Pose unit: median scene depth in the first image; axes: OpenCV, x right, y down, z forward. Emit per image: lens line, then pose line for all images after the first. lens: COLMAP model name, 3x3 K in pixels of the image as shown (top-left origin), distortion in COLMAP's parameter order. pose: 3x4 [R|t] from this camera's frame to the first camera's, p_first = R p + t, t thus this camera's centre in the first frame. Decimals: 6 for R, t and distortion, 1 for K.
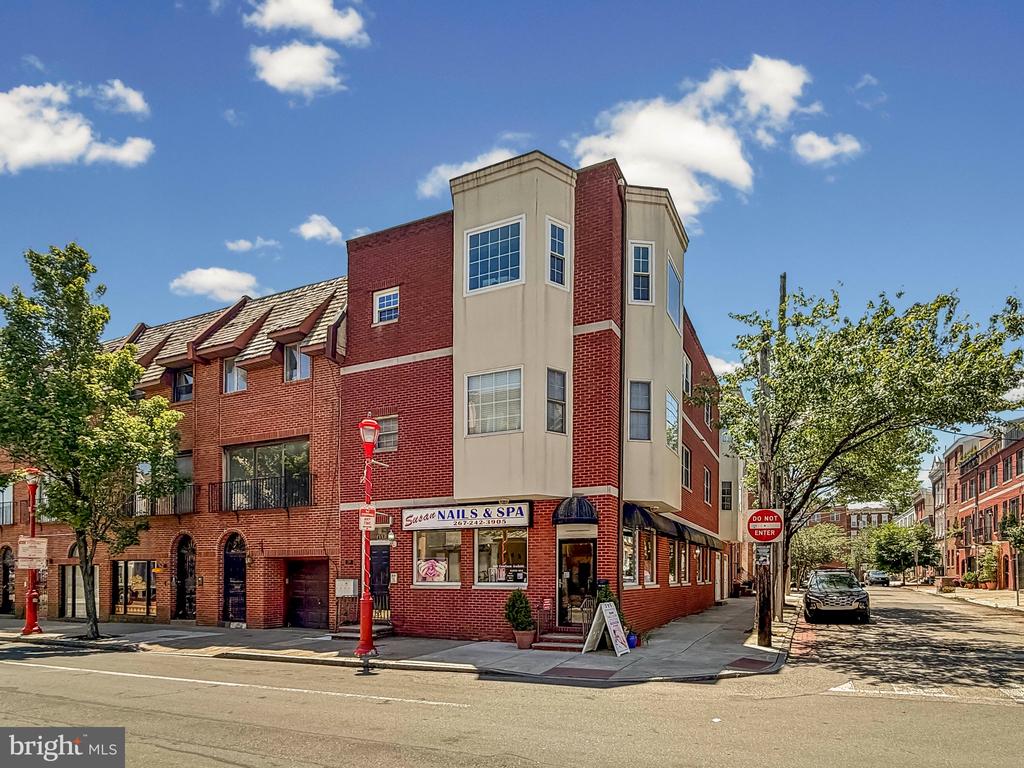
lens RADIAL K [[836.2, 0, 512.4], [0, 836.2, 384.8], [0, 0, 1]] dist [0.001872, -0.007807]
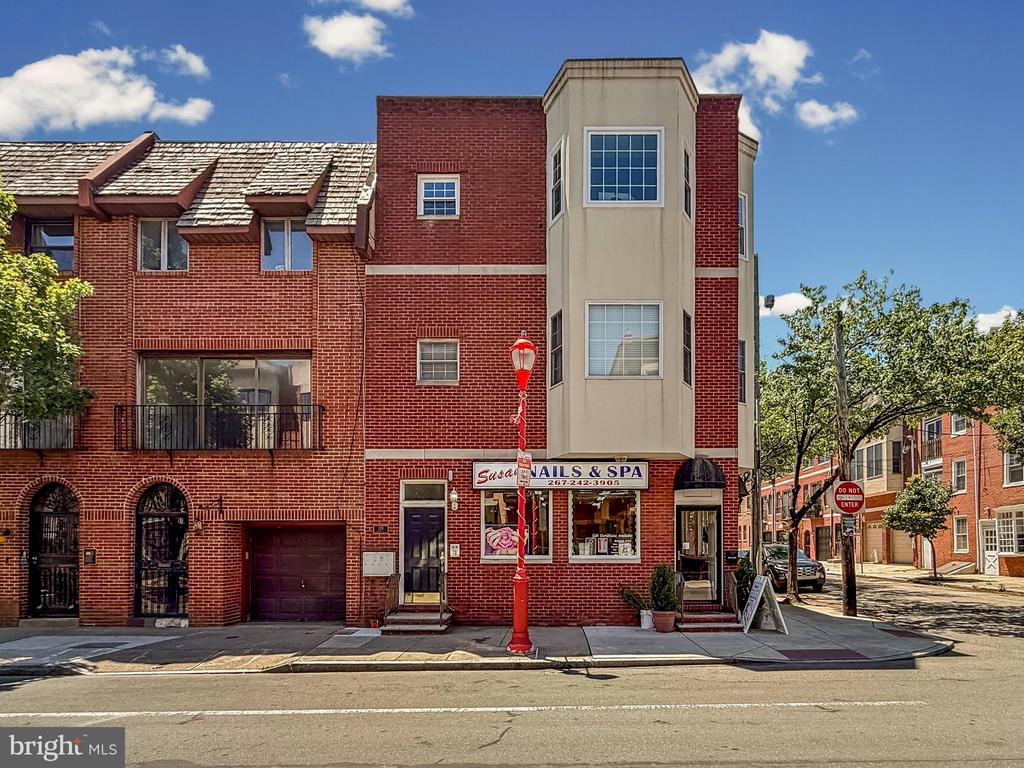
lens RADIAL K [[836.2, 0, 511.9], [0, 836.2, 383.3], [0, 0, 1]] dist [0.001872, -0.007807]
pose [[0.826540, 0.108581, 0.552306, -0.539604], [-0.122828, 0.992364, -0.011280, 0.082193], [-0.549313, -0.058515, 0.833565, 0.344861]]
